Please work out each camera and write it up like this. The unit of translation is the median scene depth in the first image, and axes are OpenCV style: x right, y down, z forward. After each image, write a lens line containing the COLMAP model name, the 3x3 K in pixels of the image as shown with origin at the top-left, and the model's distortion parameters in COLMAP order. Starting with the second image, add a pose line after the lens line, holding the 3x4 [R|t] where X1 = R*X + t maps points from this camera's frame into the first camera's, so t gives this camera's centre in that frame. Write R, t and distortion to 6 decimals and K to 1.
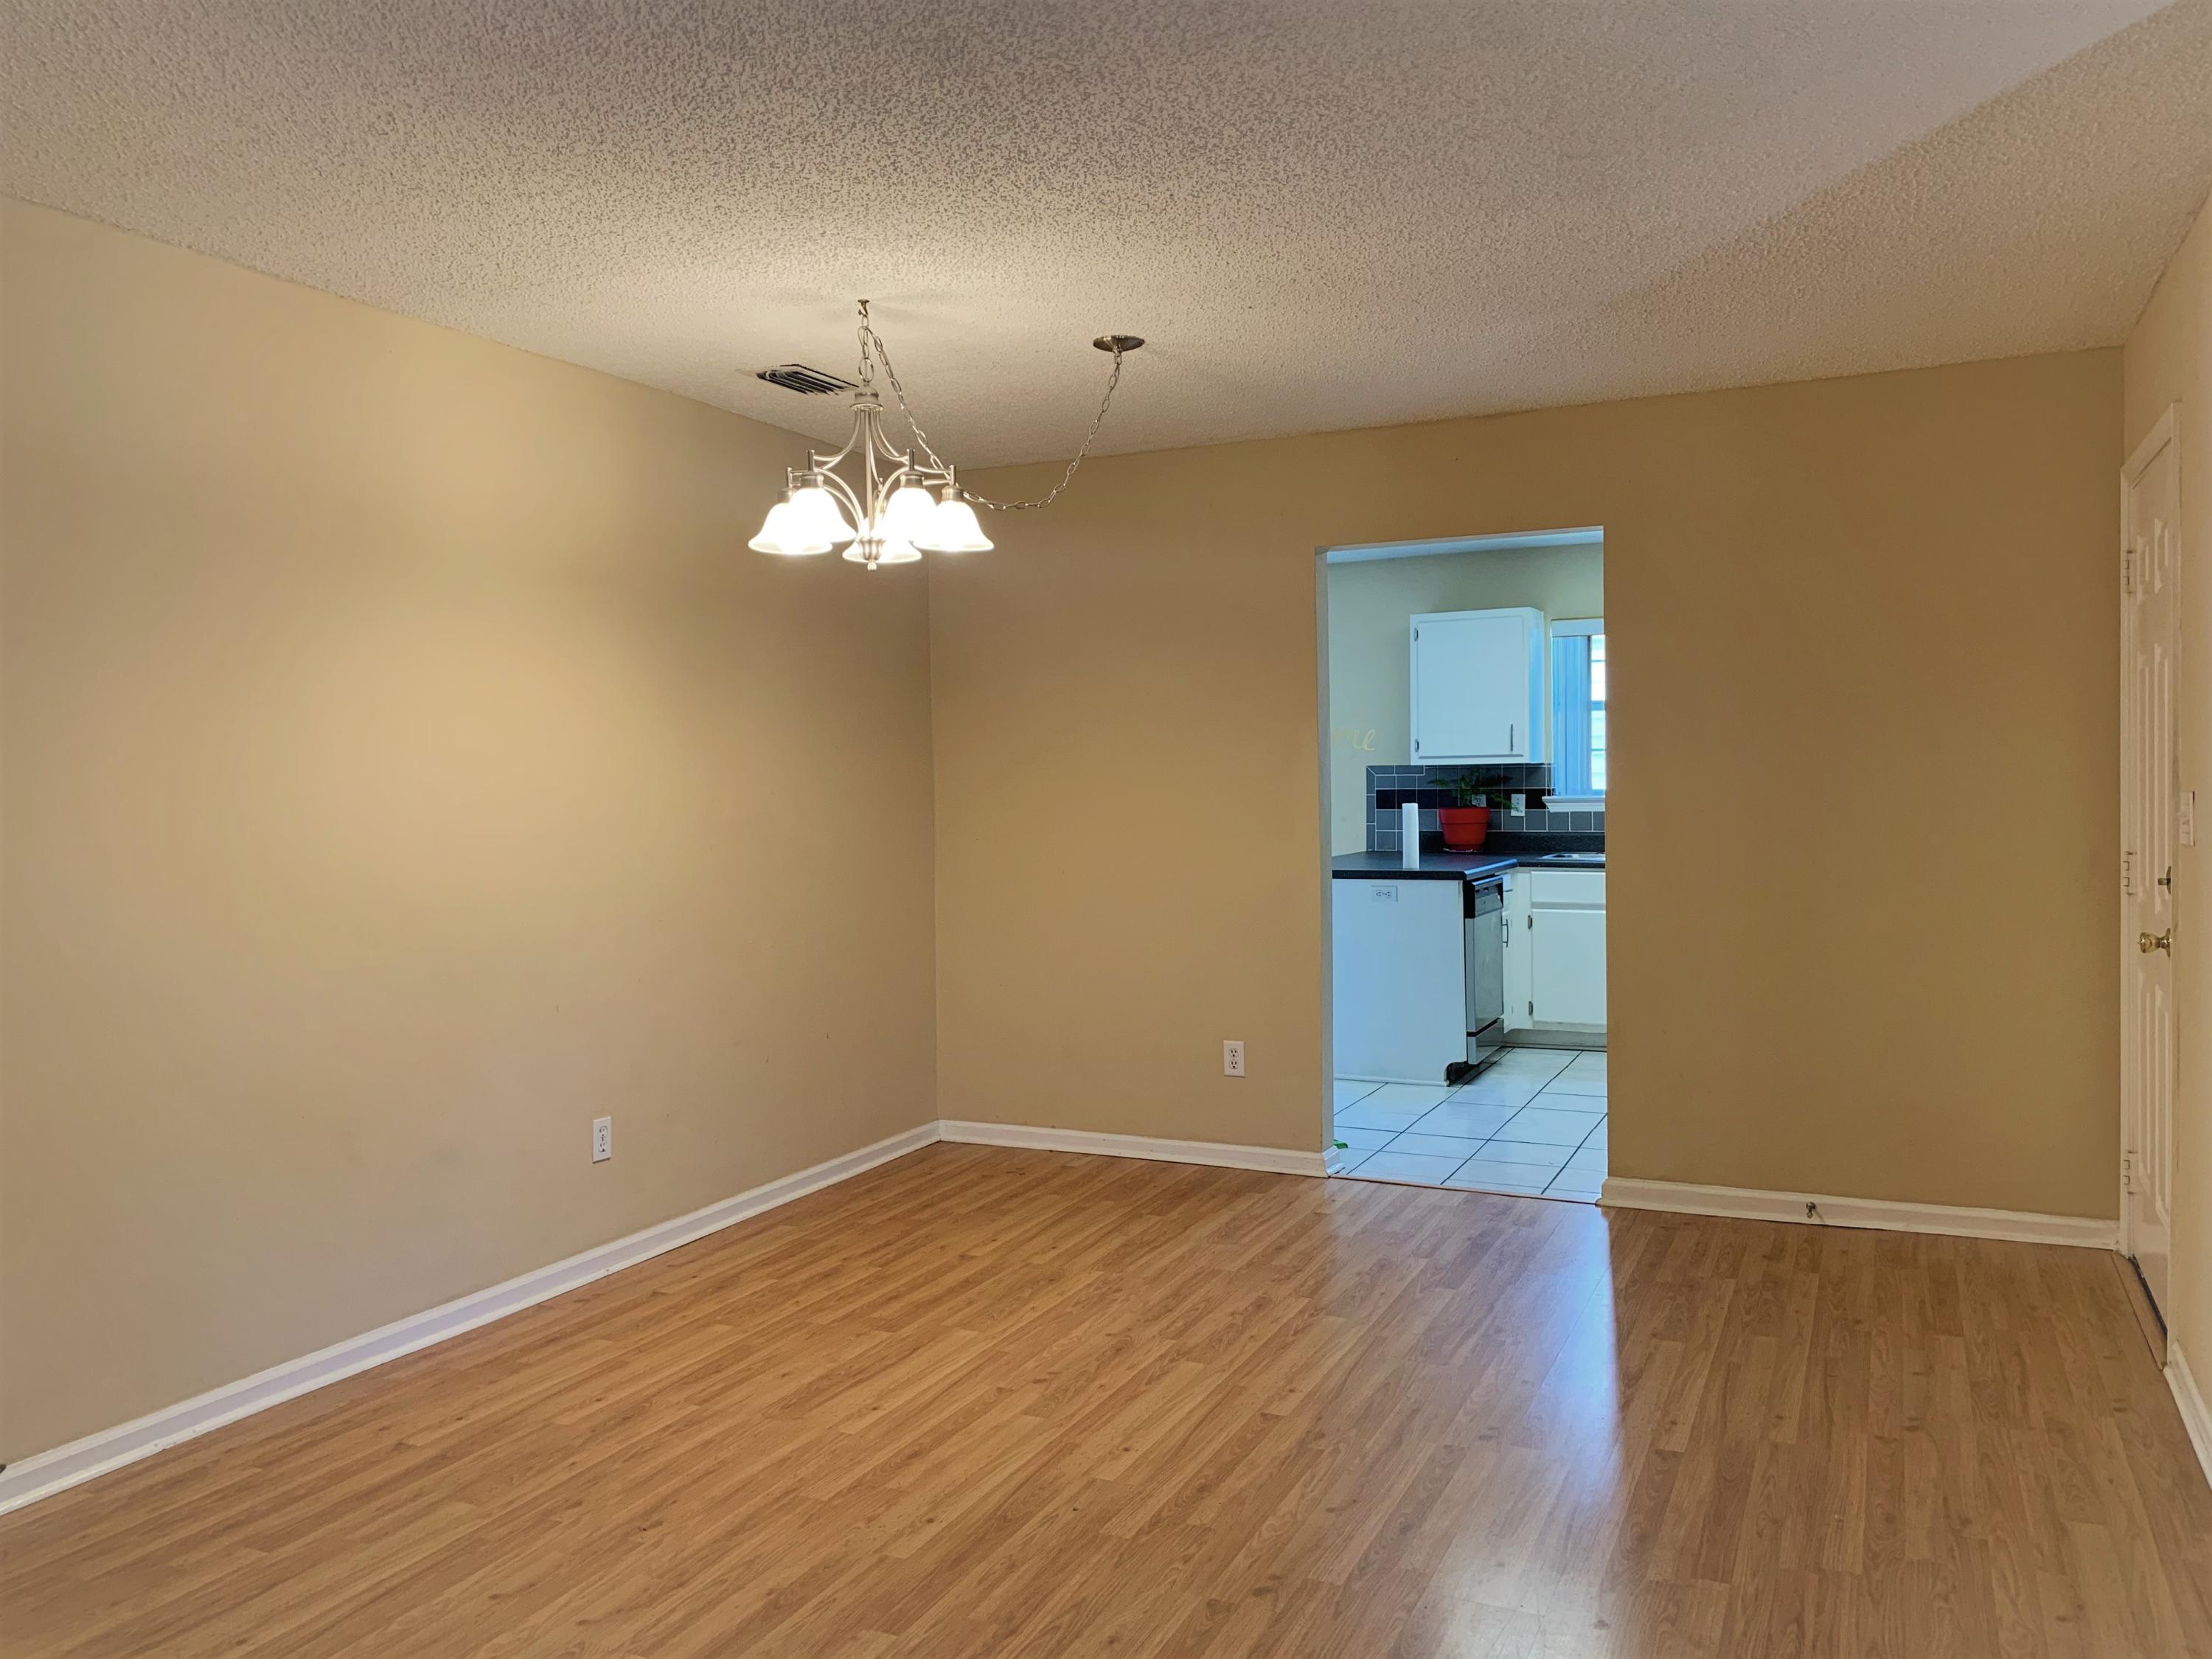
lens RADIAL K [[1698.5, 0, 1108.6], [0, 1698.5, 819.9], [0, 0, 1]] dist [0.044311, -0.038570]
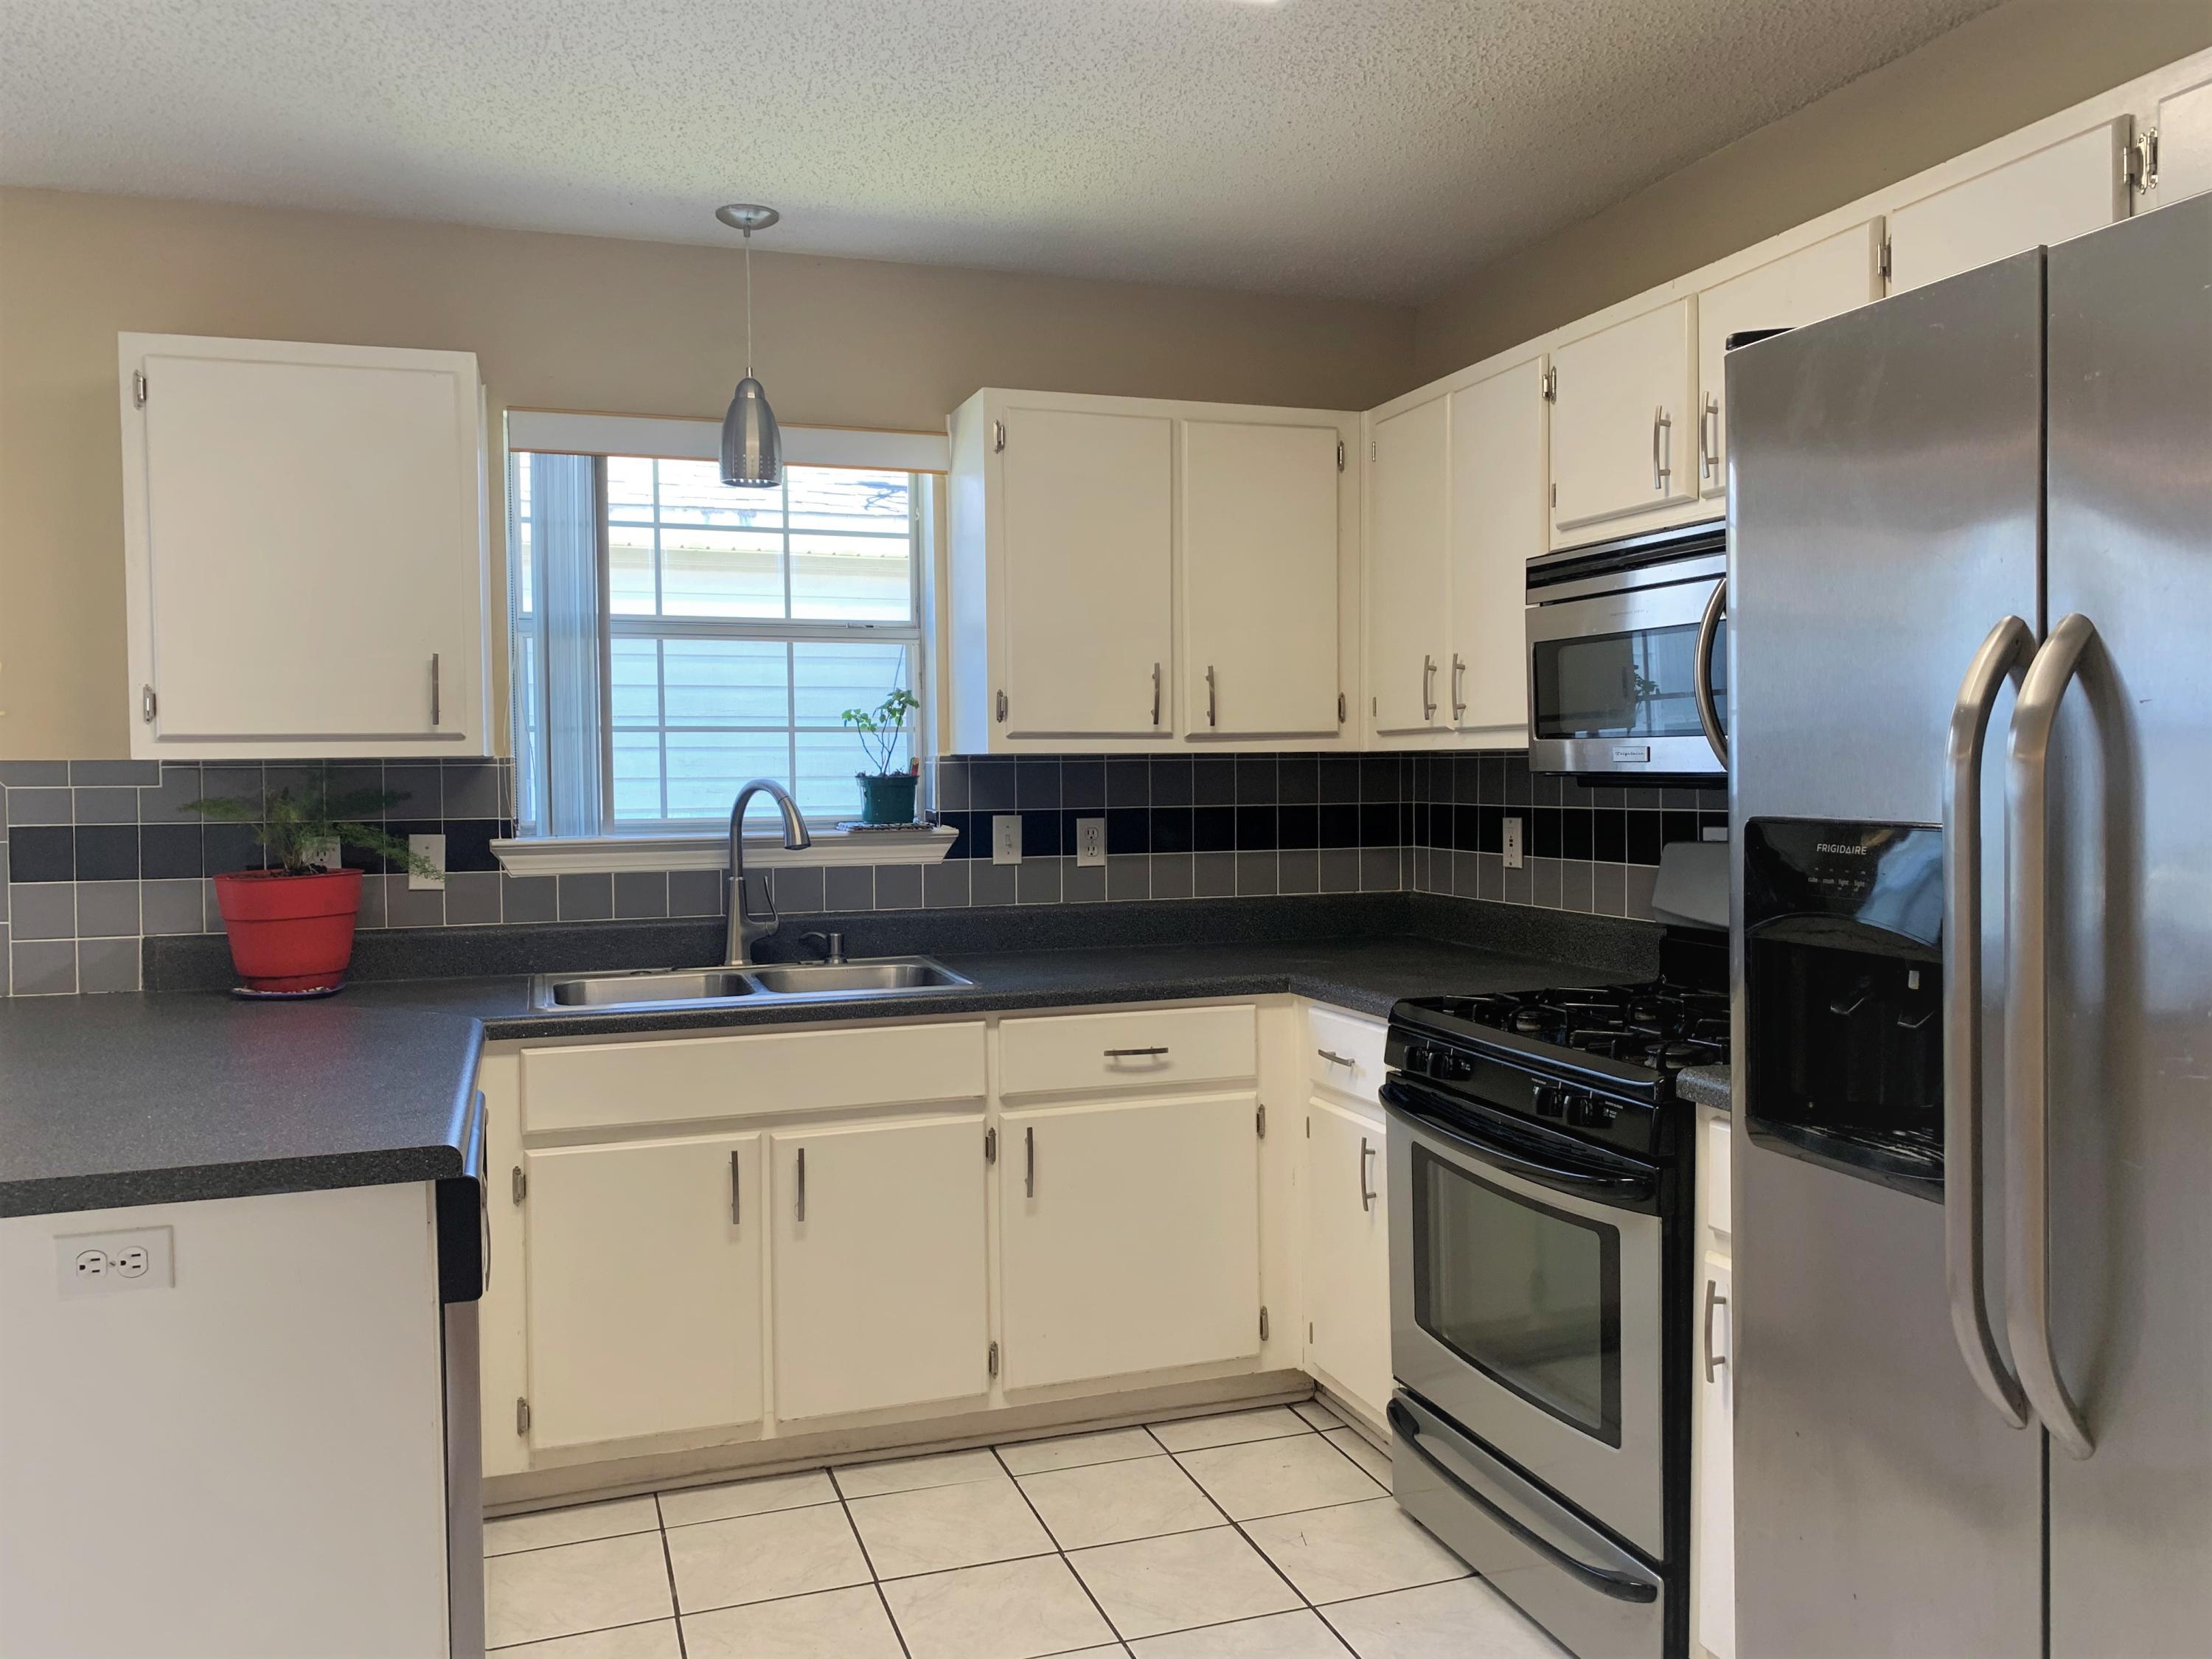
lens RADIAL K [[1698.5, 0, 1057.6], [0, 1698.5, 814.3], [0, 0, 1]] dist [0.044311, -0.038570]
pose [[0.740144, -0.012240, 0.672337, 0.080647], [0.017595, 0.999845, -0.001167, -0.017010], [-0.672218, 0.012693, 0.740244, 0.607311]]
